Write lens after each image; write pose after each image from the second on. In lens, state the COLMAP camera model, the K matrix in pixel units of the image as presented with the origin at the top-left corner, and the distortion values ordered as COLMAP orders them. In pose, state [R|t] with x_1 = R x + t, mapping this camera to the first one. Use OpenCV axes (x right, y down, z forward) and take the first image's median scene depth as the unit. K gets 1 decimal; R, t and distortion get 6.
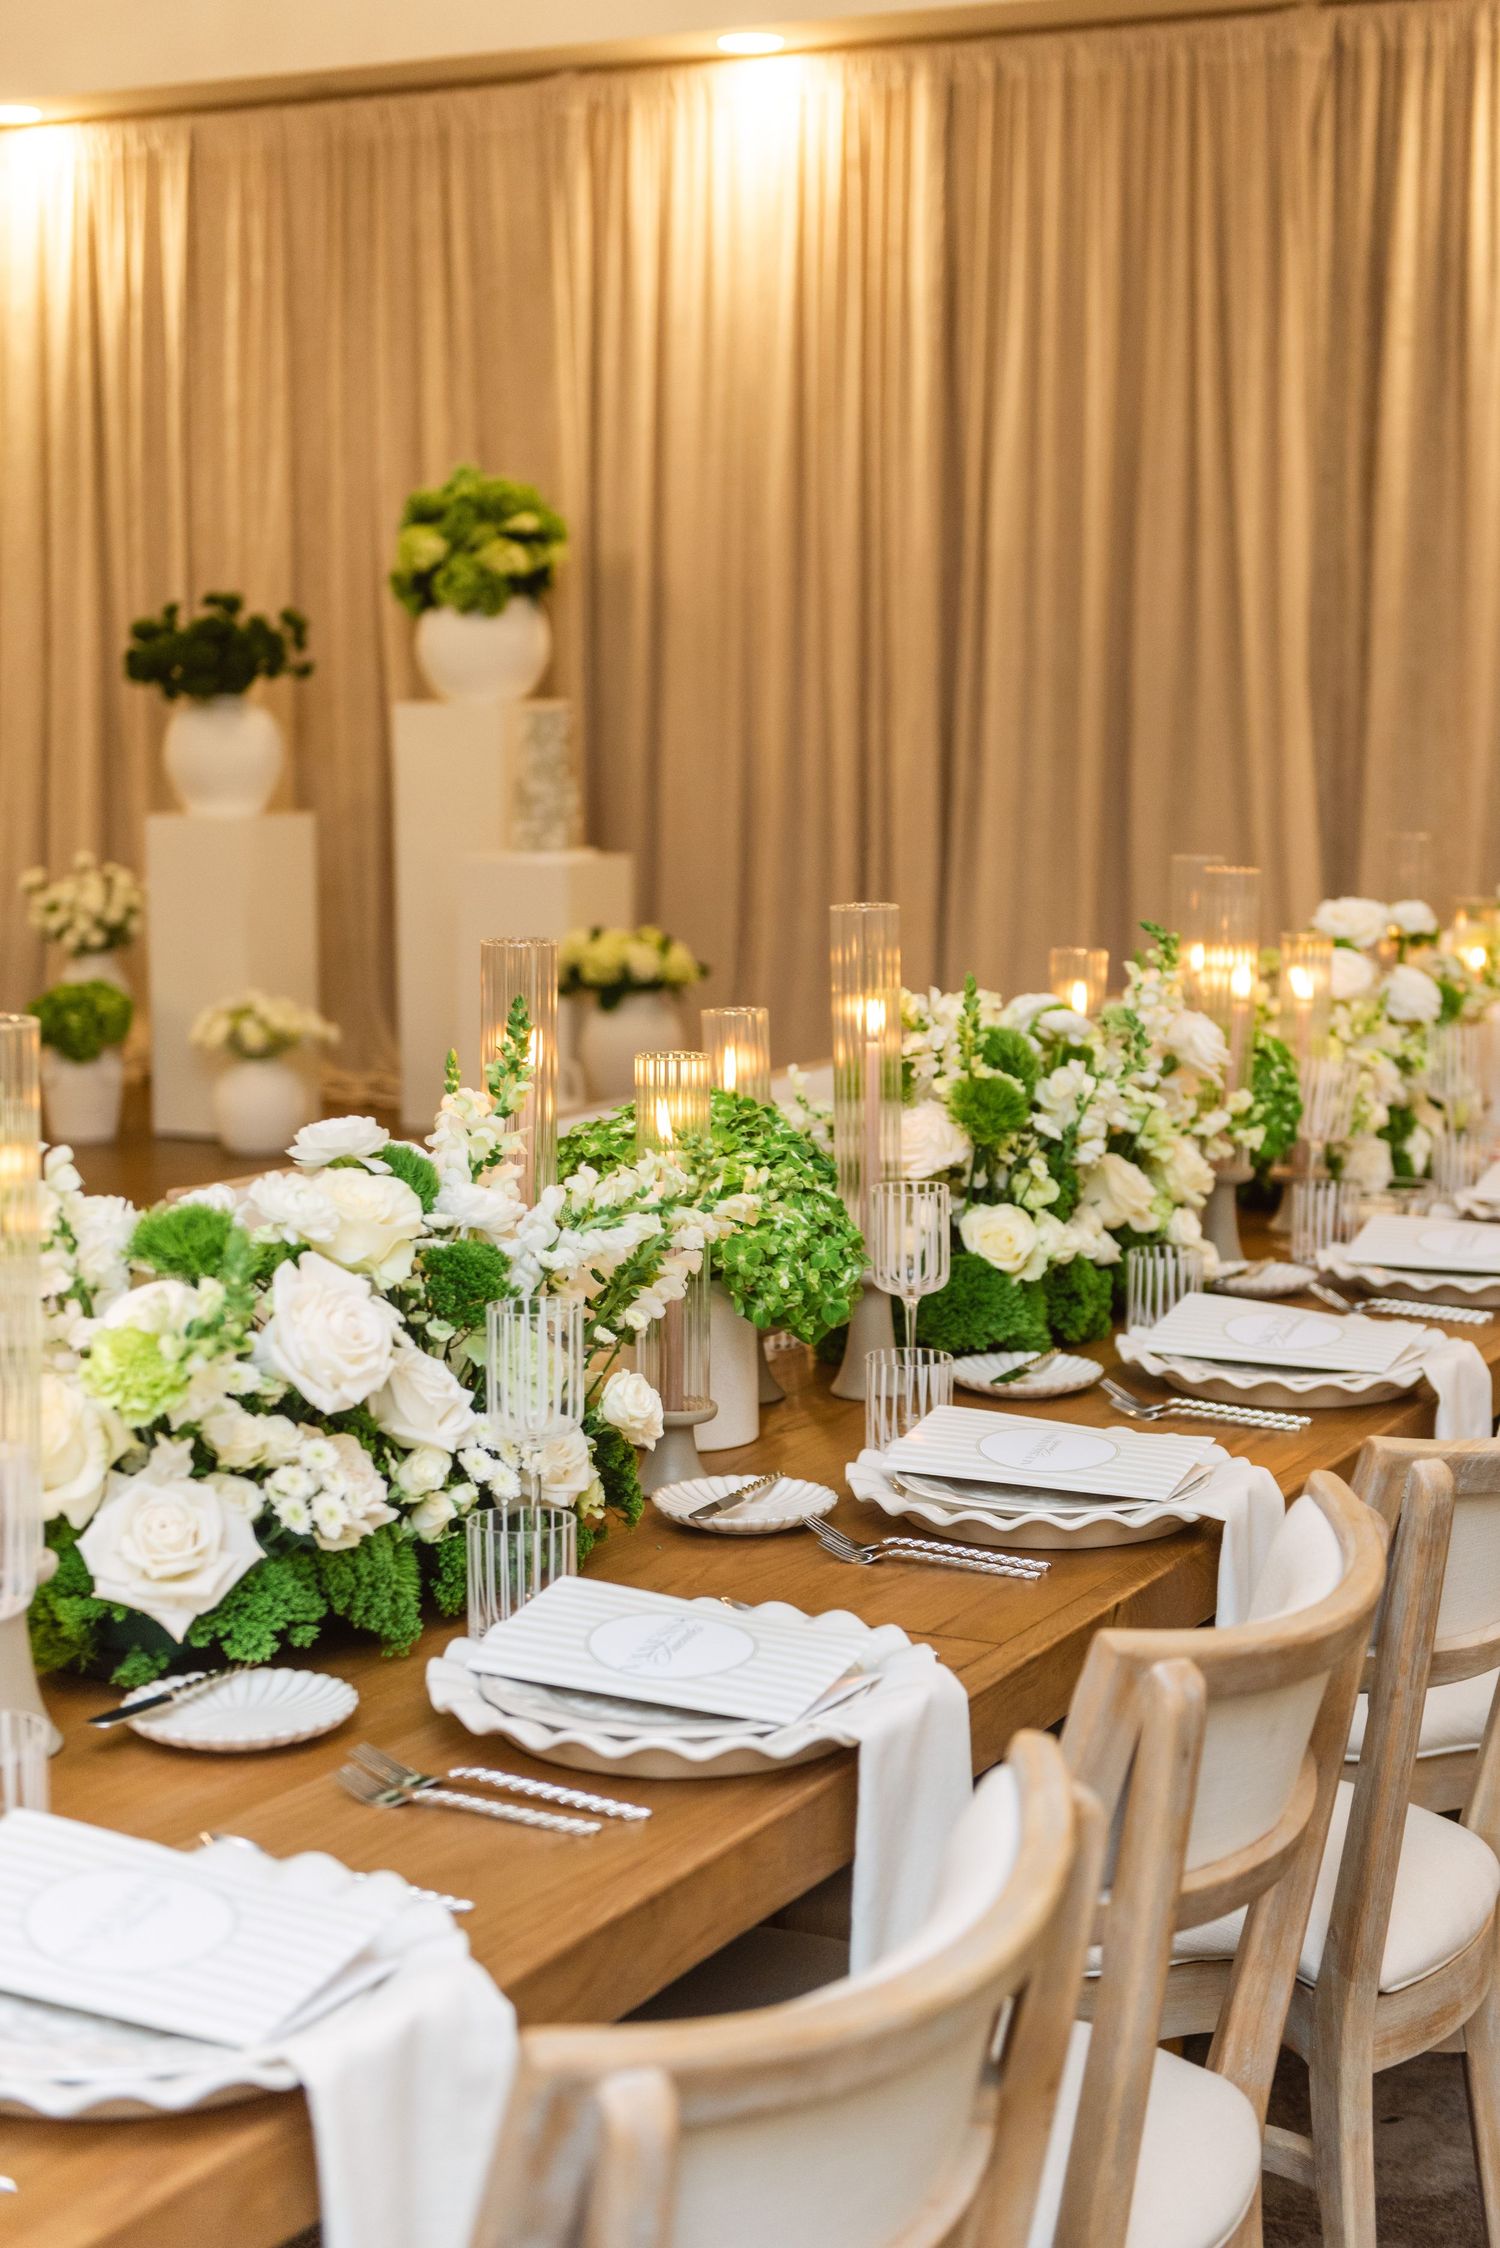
lens RADIAL K [[3383.7, 0, 750.0], [0, 3383.7, 1124.0], [0, 0, 1]] dist [-0.020789, -0.017482]
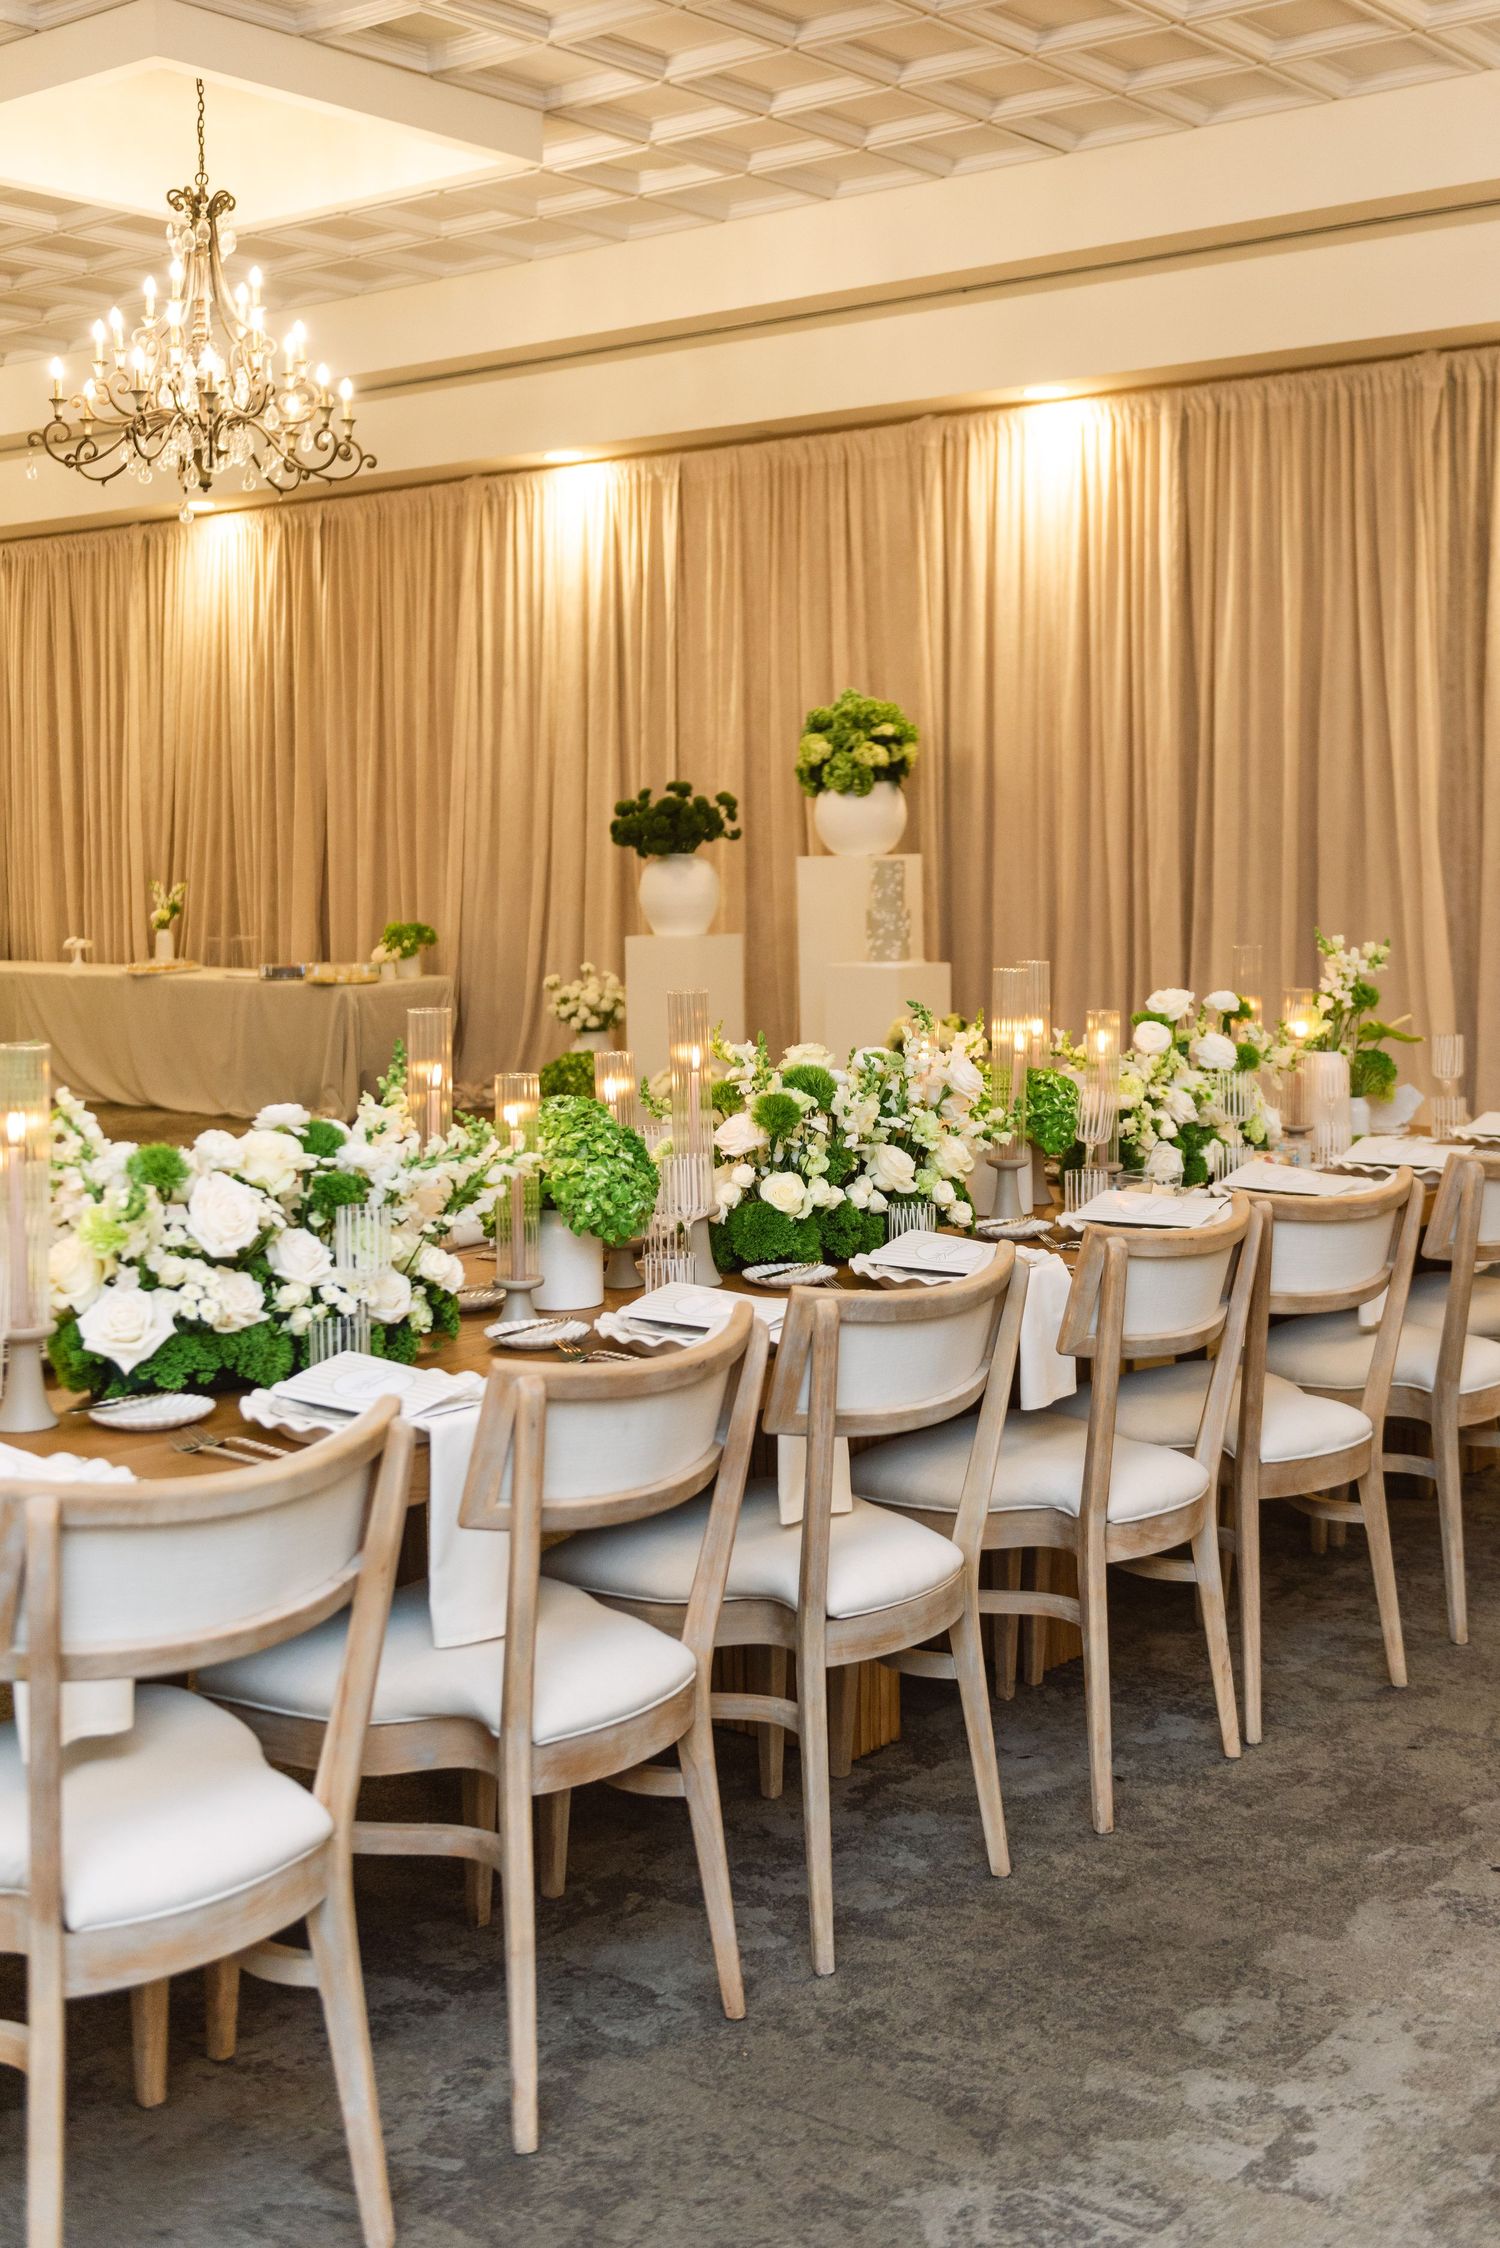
lens RADIAL K [[2603.4, 0, 756.6], [0, 2603.4, 919.4], [0, 0, 1]] dist [-0.002605, -0.003920]
pose [[0.982134, -0.006182, -0.188082, 0.281556], [-0.011971, 0.995383, -0.095229, 0.020907], [0.187803, 0.095779, 0.977526, -0.238576]]
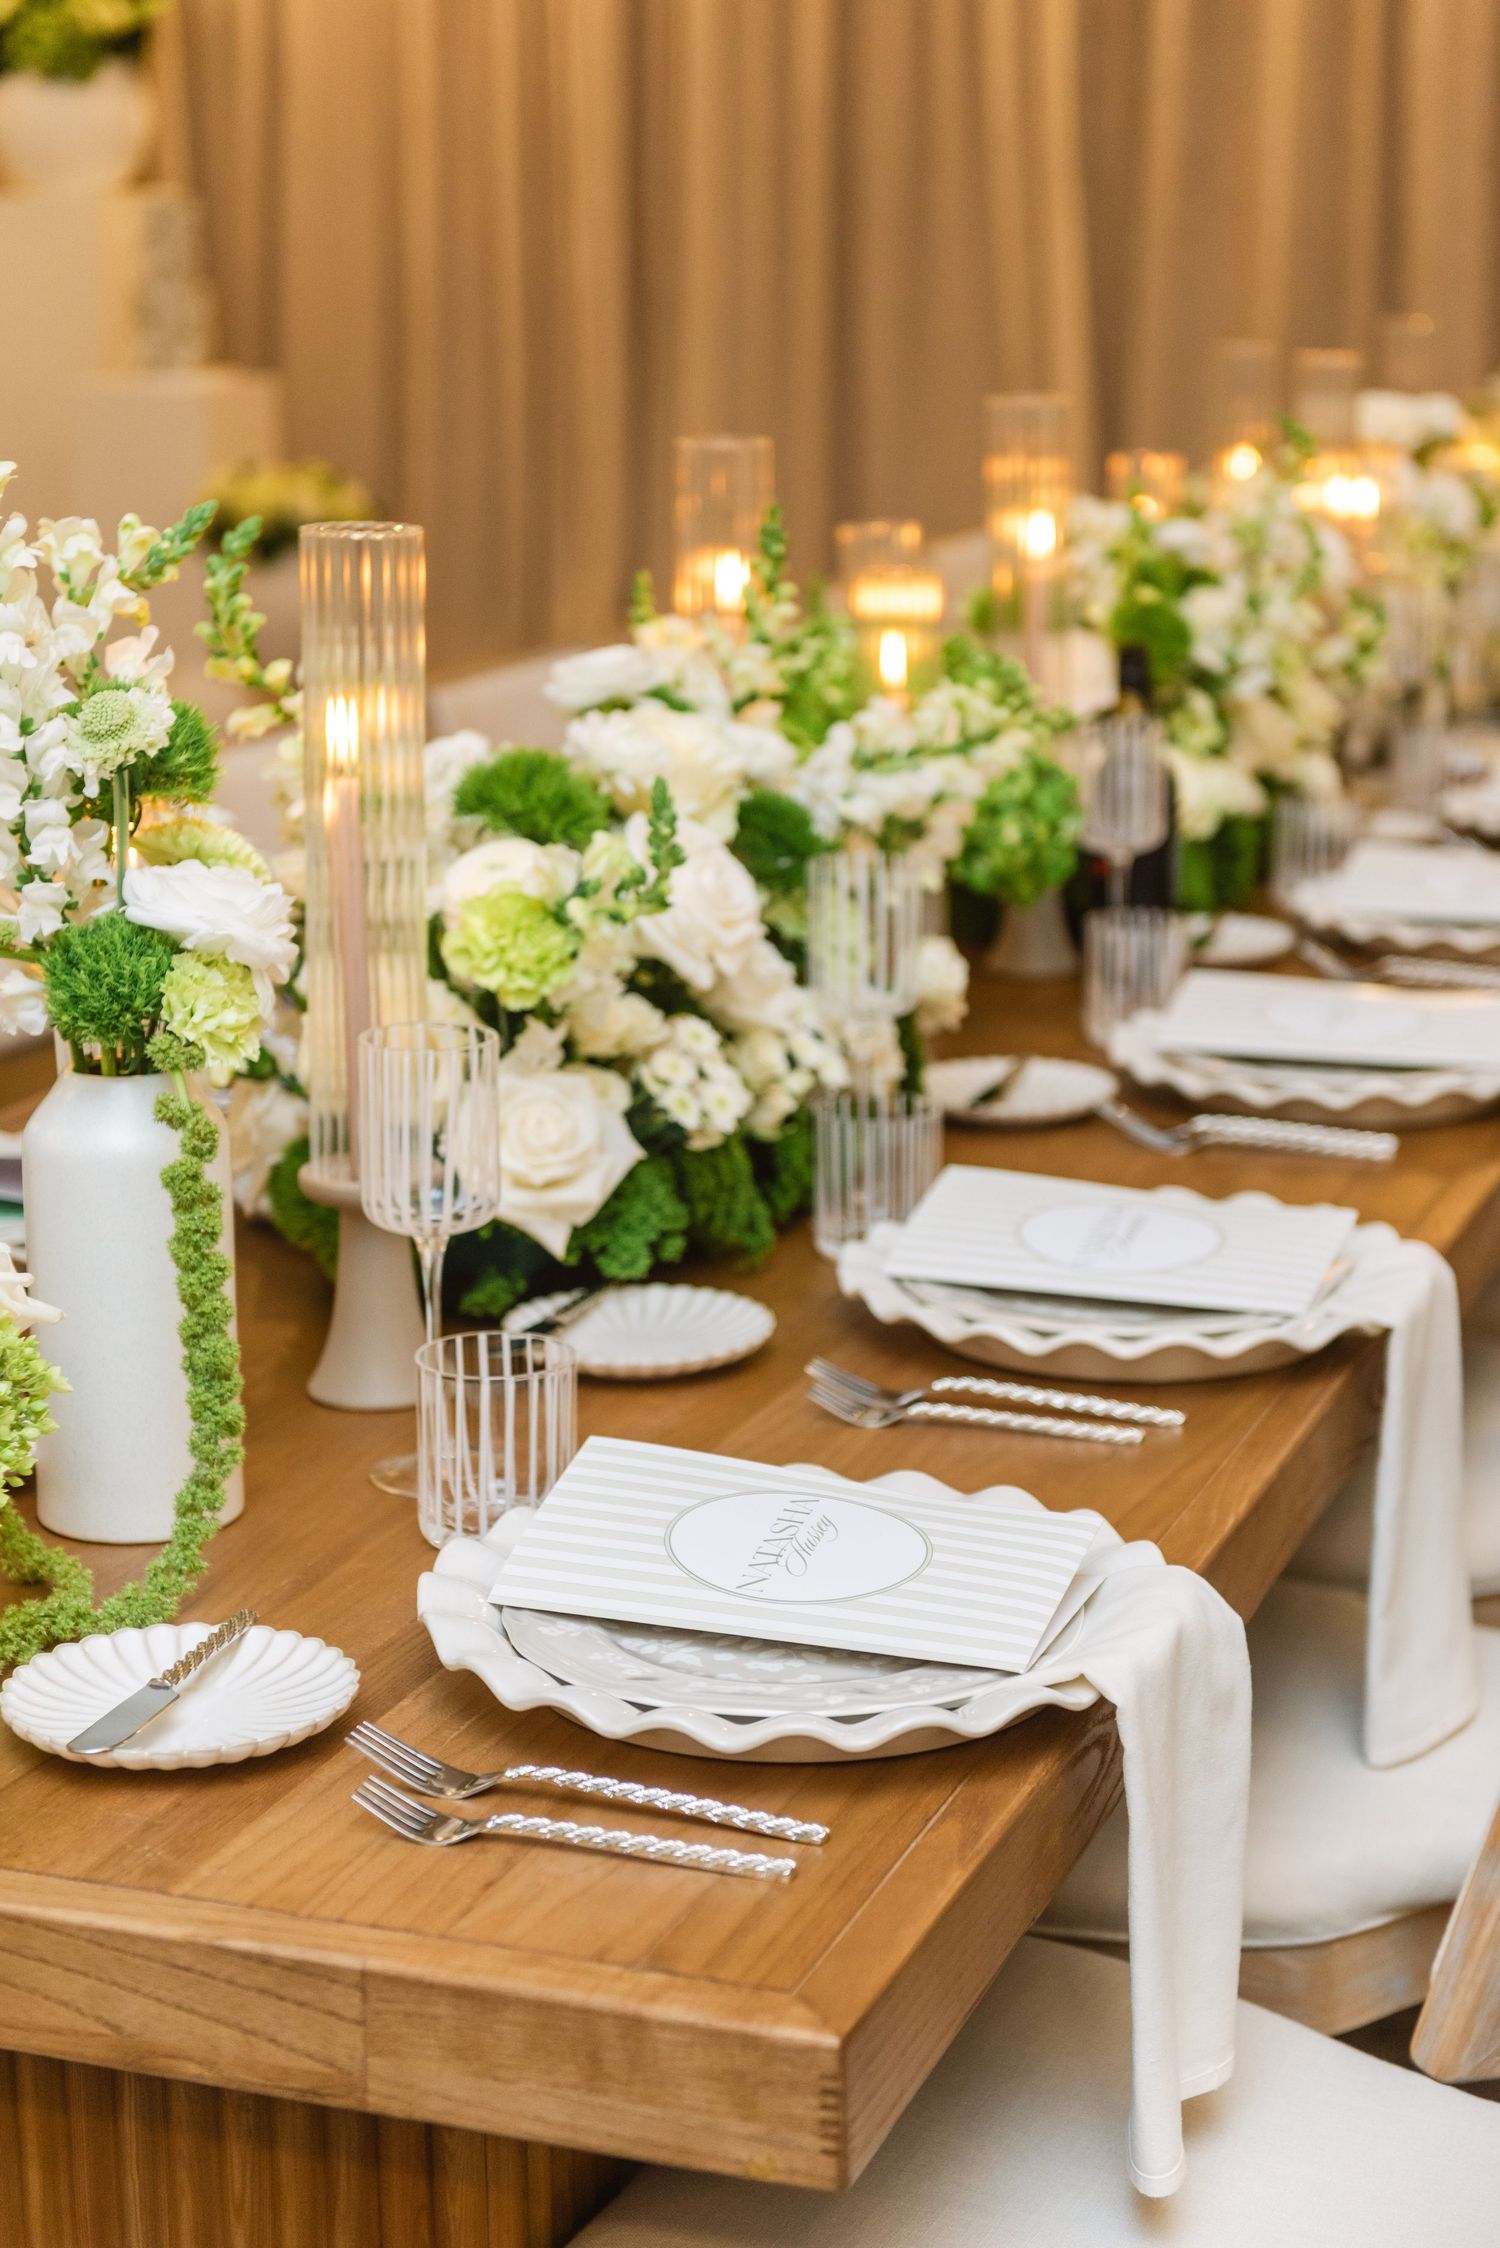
lens RADIAL K [[4017.0, 0, 750.0], [0, 4017.0, 1124.0], [0, 0, 1]] dist [-0.011378, -0.031966]
pose [[0.991490, -0.040497, 0.123720, -0.152498], [0.027588, 0.994161, 0.104324, 0.008669], [-0.127222, -0.100023, 0.986818, -0.007179]]
